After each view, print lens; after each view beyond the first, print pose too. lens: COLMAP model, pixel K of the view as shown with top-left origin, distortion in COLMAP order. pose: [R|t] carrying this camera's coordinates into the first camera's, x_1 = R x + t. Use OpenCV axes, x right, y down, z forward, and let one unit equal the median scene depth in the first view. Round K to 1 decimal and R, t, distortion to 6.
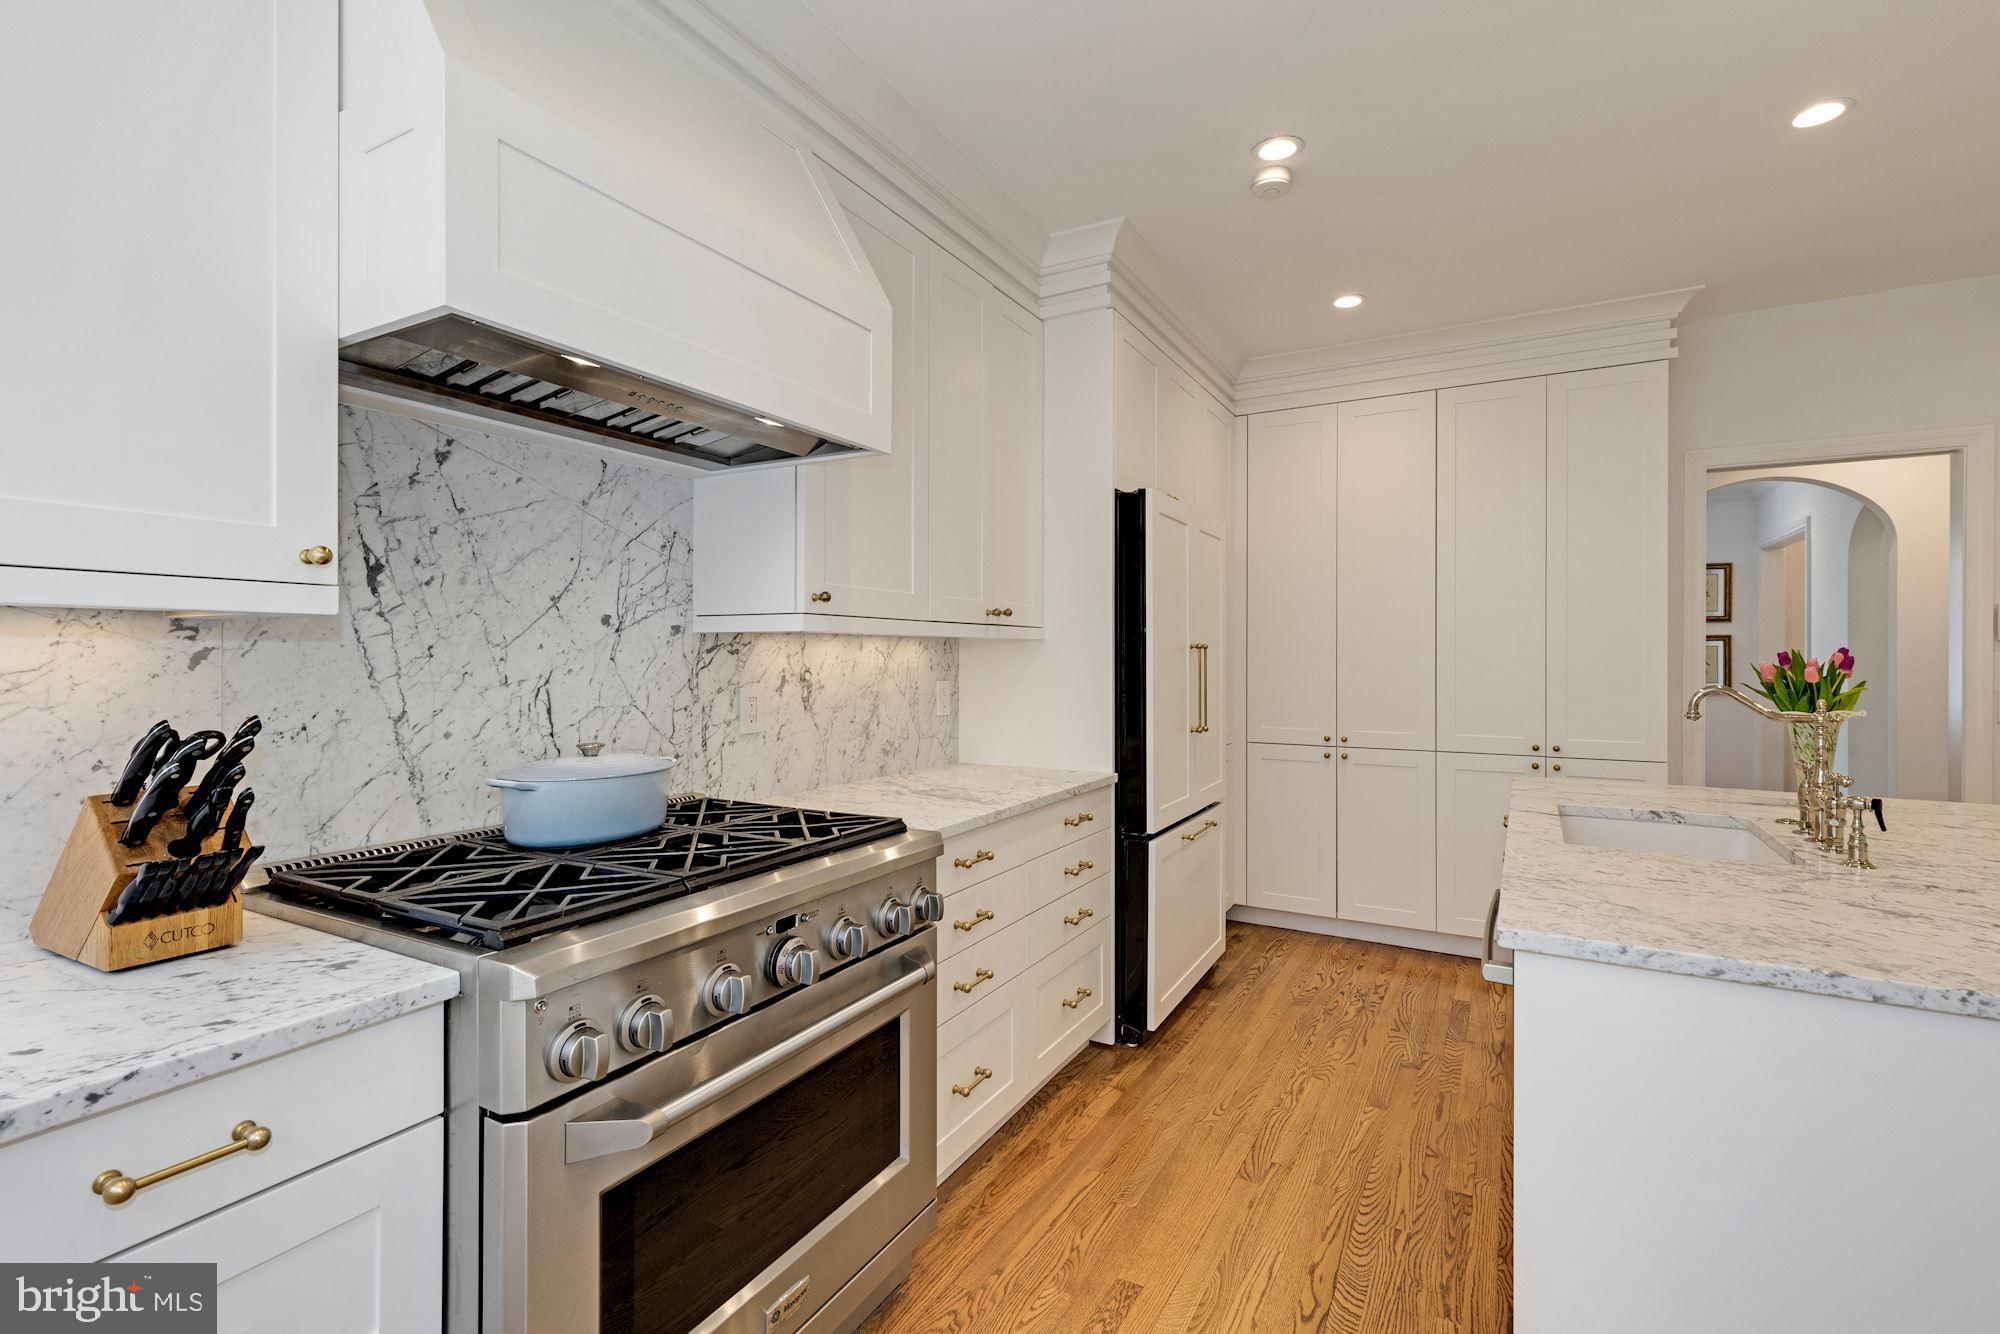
lens RADIAL K [[909.0, 0, 999.1], [0, 909.0, 658.0], [0, 0, 1]] dist [0.002277, -0.000352]
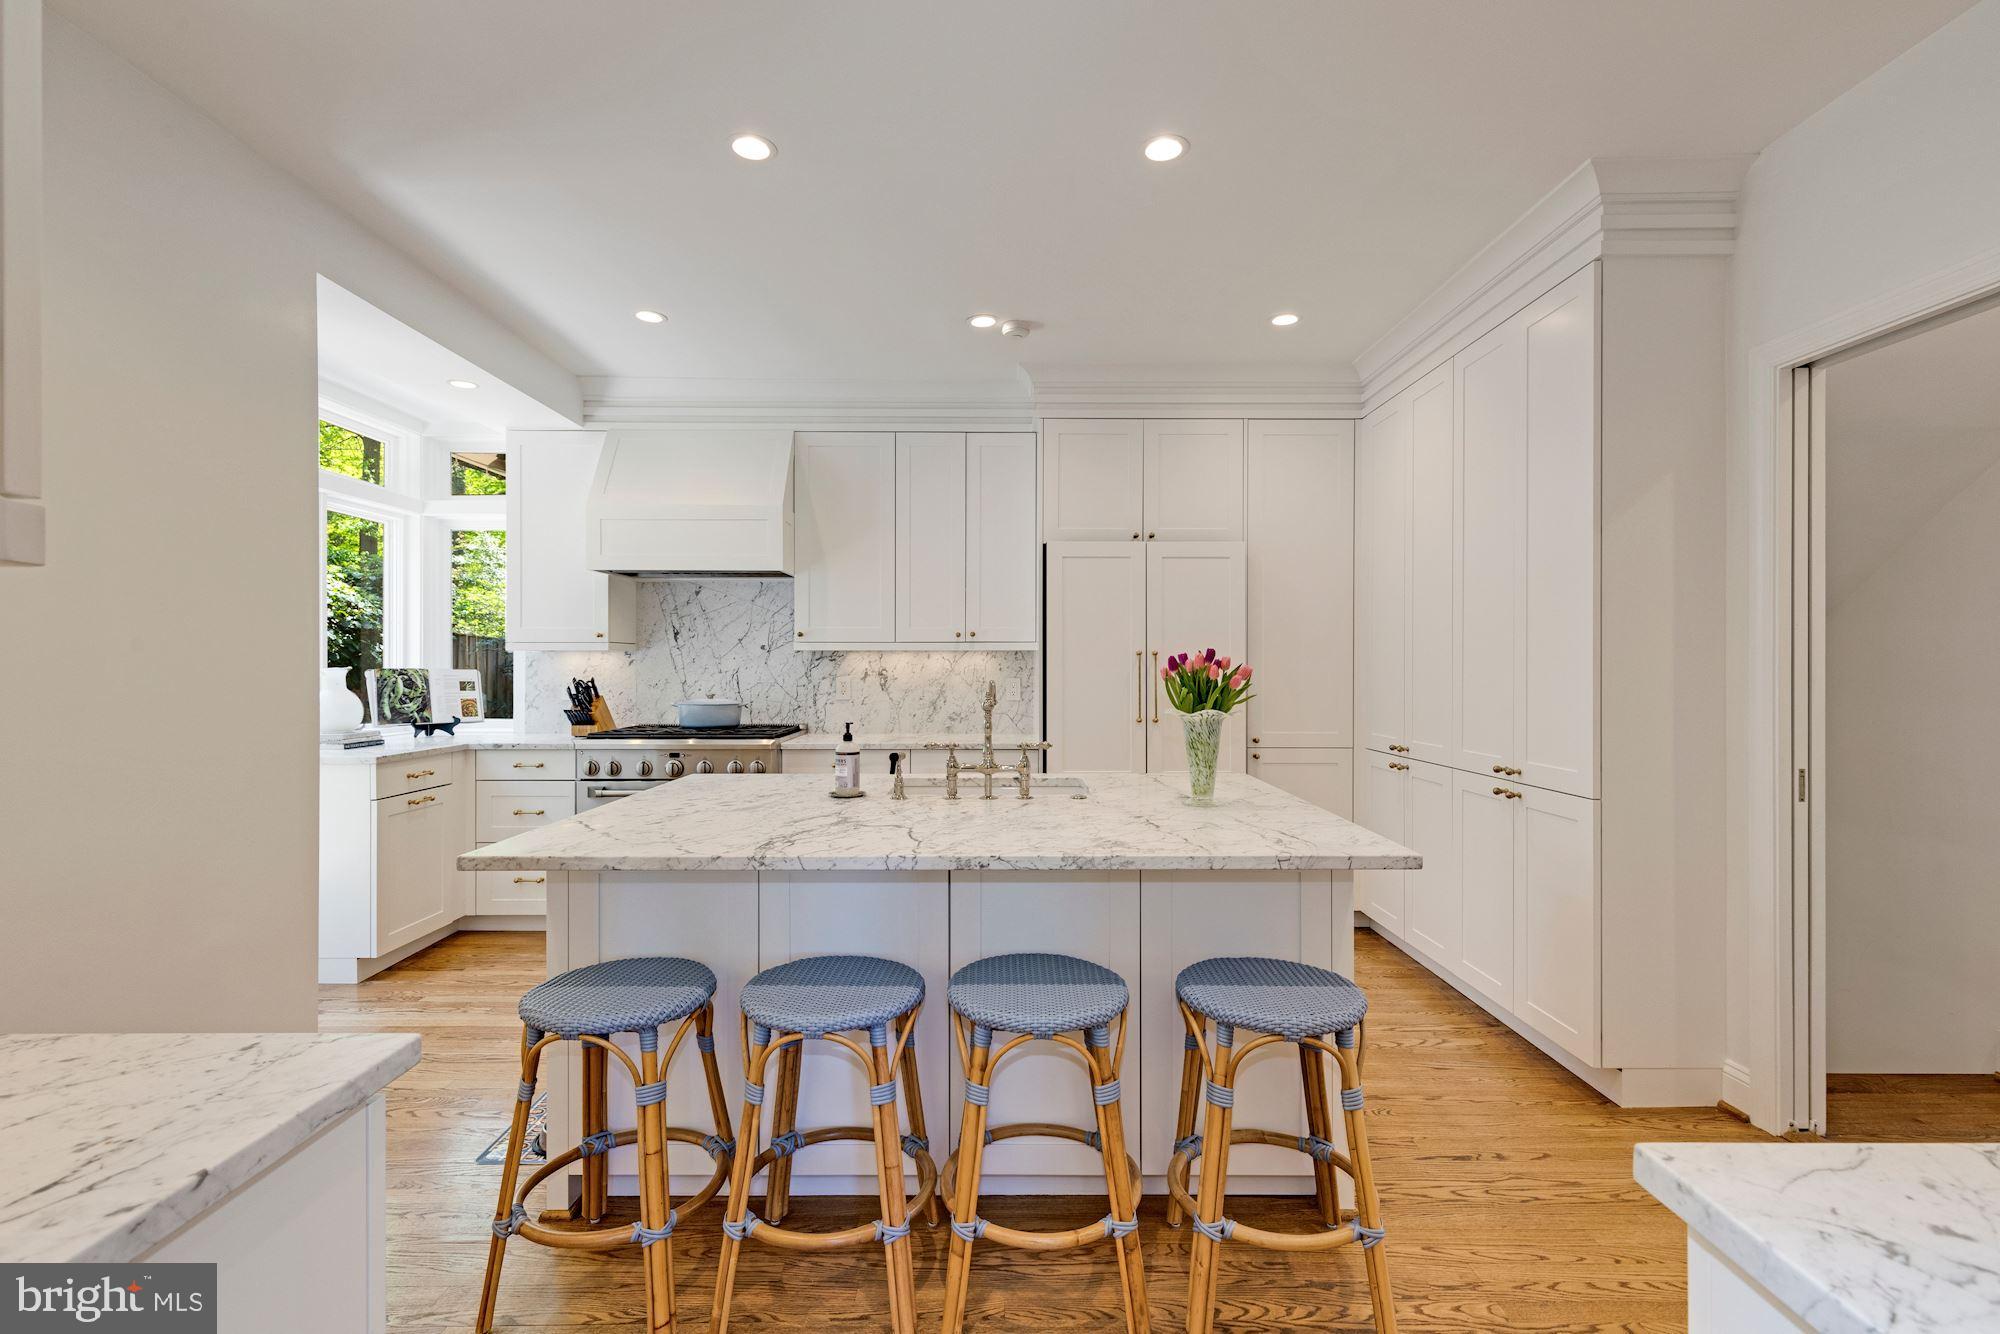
lens RADIAL K [[909.0, 0, 1002.2], [0, 909.0, 661.0], [0, 0, 1]] dist [0.002277, -0.000352]
pose [[0.494258, 0.000914, -0.869315, 1.771175], [-0.001685, 0.999999, 0.000094, -0.005534], [0.869314, 0.001418, 0.494259, 0.311448]]
